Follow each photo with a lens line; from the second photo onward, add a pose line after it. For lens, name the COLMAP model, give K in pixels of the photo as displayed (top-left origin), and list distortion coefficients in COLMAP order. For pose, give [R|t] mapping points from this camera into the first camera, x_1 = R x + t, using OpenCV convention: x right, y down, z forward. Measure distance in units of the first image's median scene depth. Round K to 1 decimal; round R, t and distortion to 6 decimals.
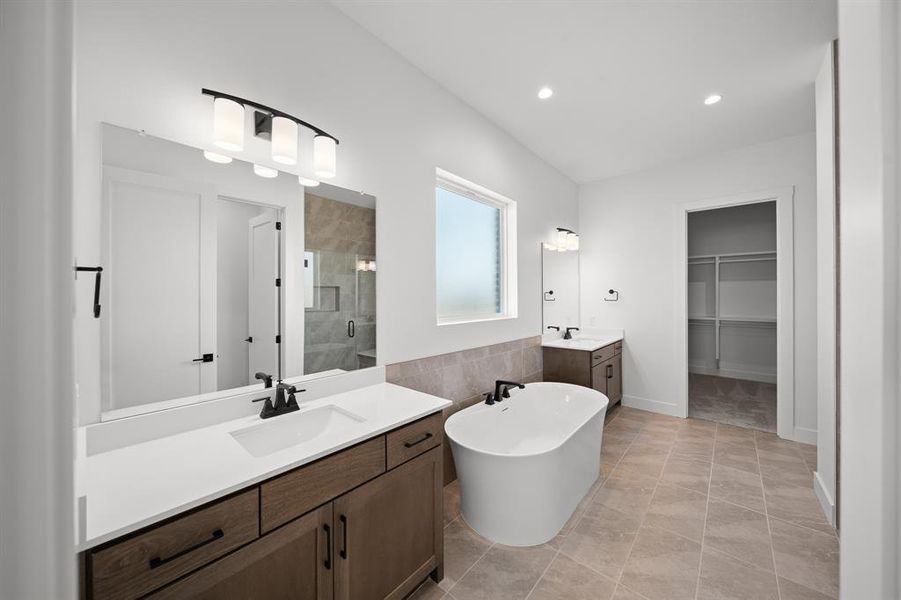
lens RADIAL K [[322.7, 0, 449.3], [0, 322.7, 302.5], [0, 0, 1]] dist [0.001334, -0.000015]
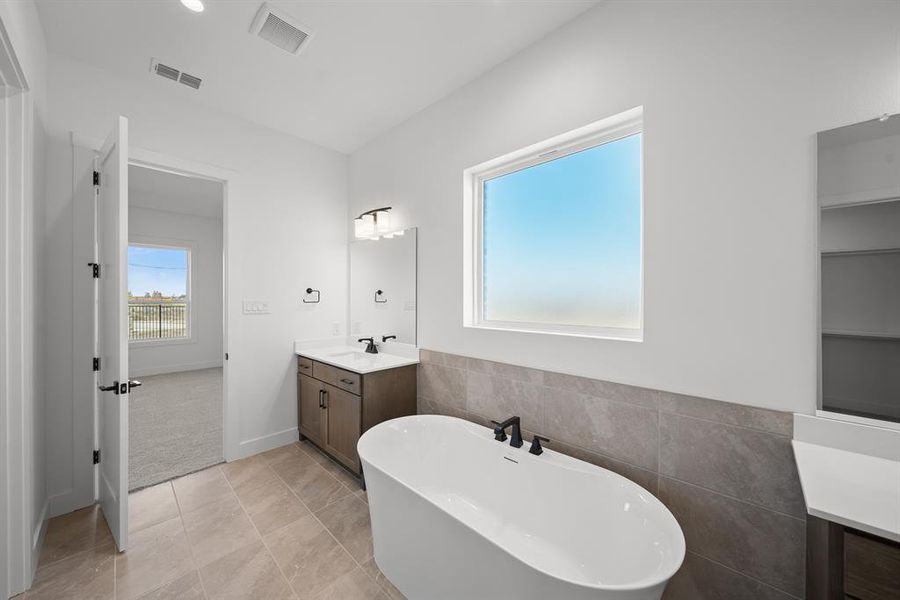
lens RADIAL K [[322.3, 0, 448.8], [0, 322.3, 302.5], [0, 0, 1]] dist [0.001334, -0.000015]
pose [[-0.049130, 0.022541, -0.998538, 0.897288], [-0.018209, 0.999559, 0.023460, -0.024890], [0.998626, 0.019335, -0.048698, 0.921499]]
